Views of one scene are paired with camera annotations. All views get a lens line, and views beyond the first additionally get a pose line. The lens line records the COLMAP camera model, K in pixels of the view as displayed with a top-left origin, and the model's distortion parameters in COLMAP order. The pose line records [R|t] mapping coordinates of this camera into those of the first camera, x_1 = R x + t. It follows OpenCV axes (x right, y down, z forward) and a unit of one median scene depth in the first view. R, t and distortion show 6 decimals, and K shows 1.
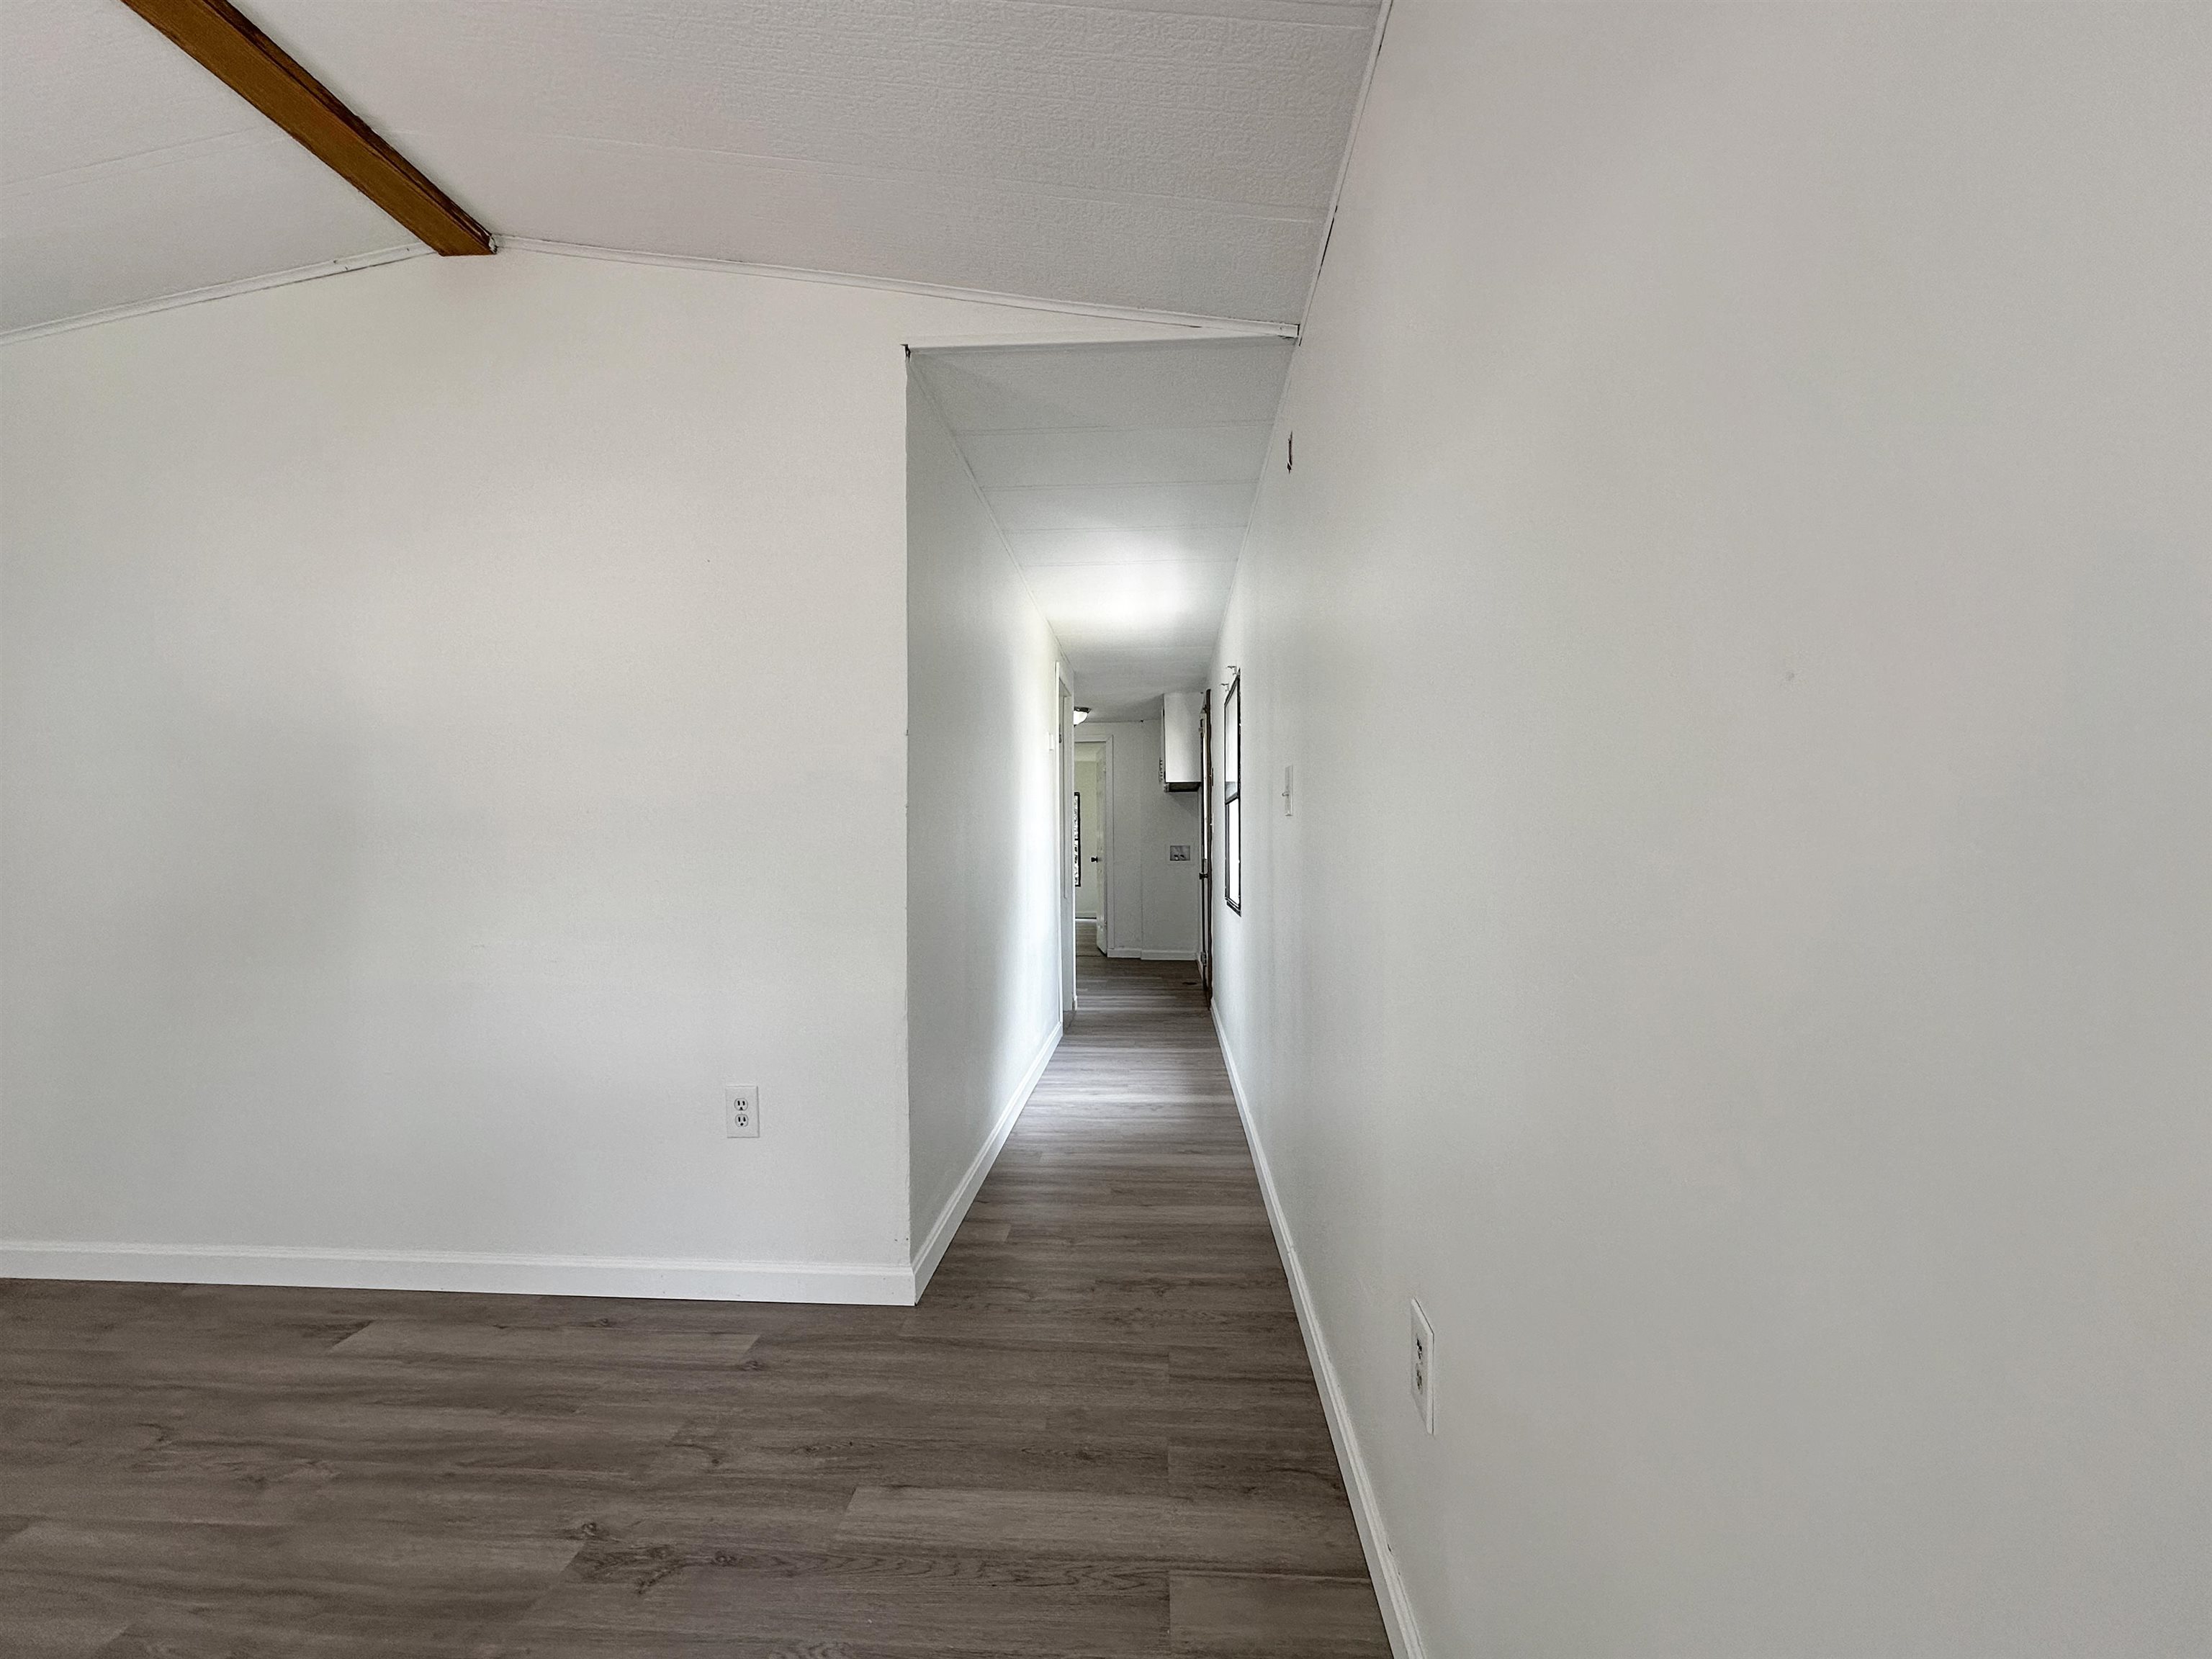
lens RADIAL K [[892.1, 0, 1109.0], [0, 892.1, 834.8], [0, 0, 1]] dist [-0.007465, 0.001411]
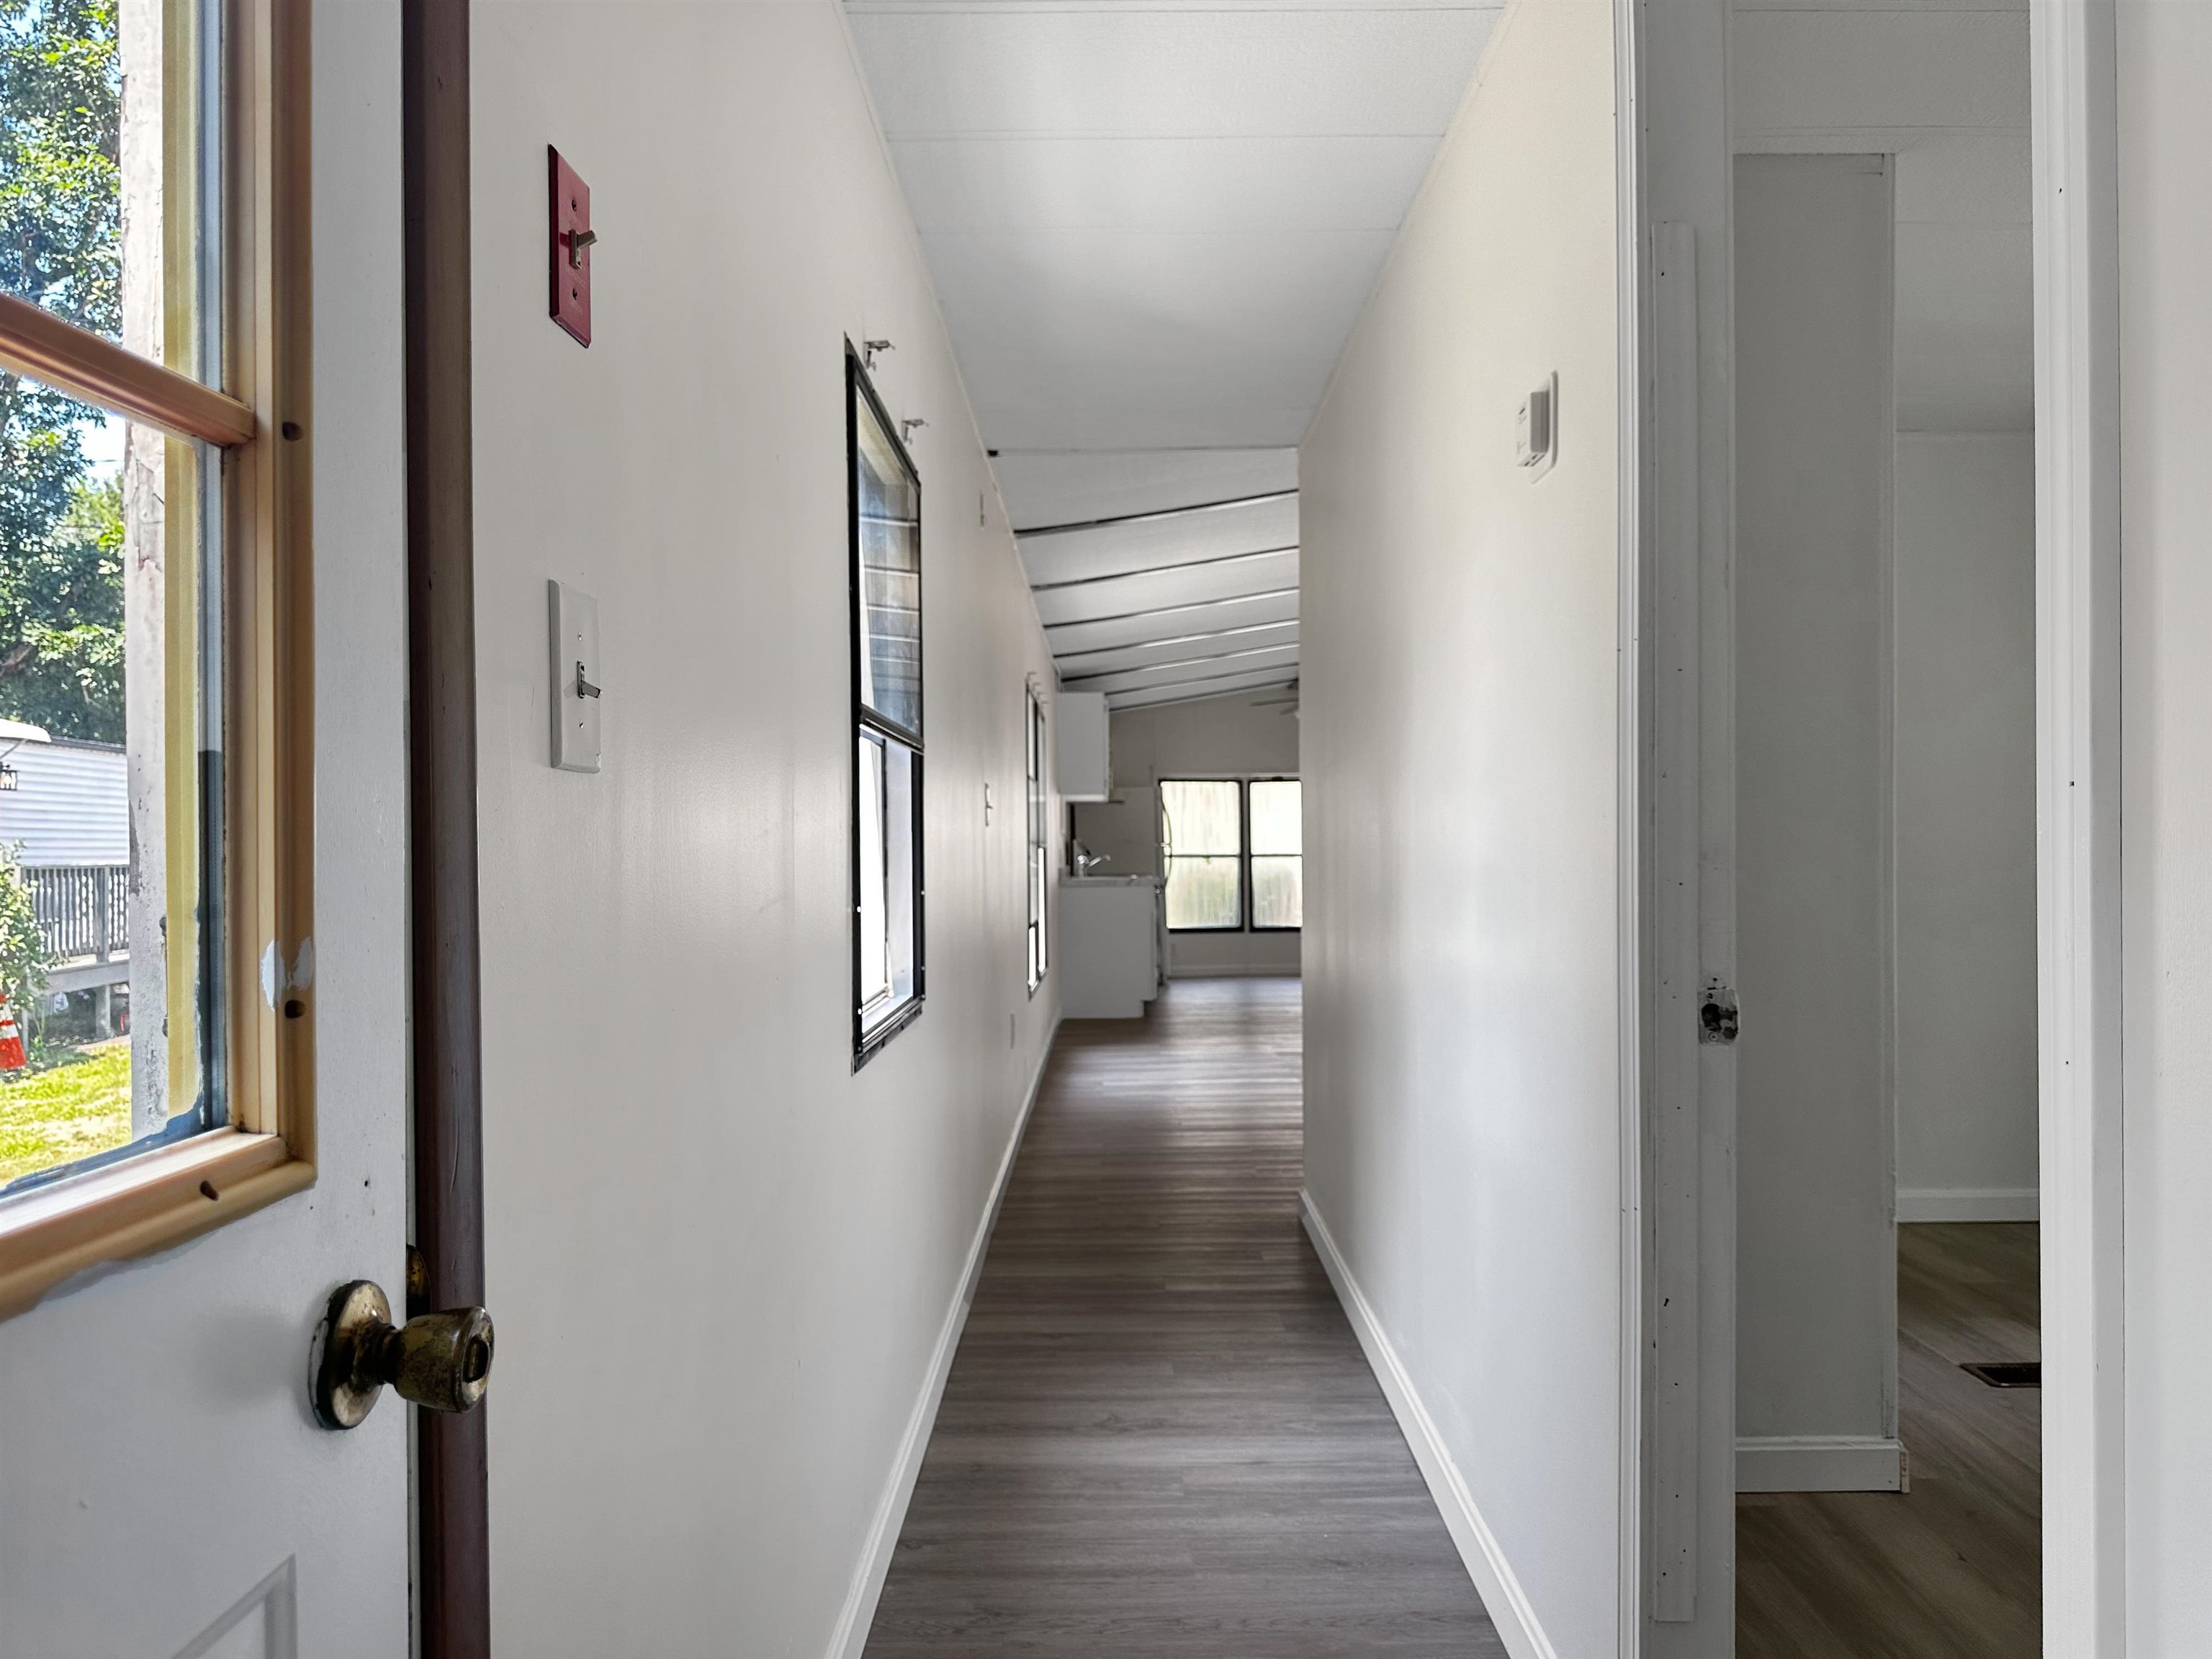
lens RADIAL K [[1592.4, 0, 1108.5], [0, 1592.4, 837.6], [0, 0, 1]] dist [0.041356, -0.050786]
pose [[-0.998428, -0.000408, -0.056044, 0.102779], [0.000134, 0.999953, -0.009668, 0.015340], [0.056045, -0.009660, -0.998382, 1.887086]]
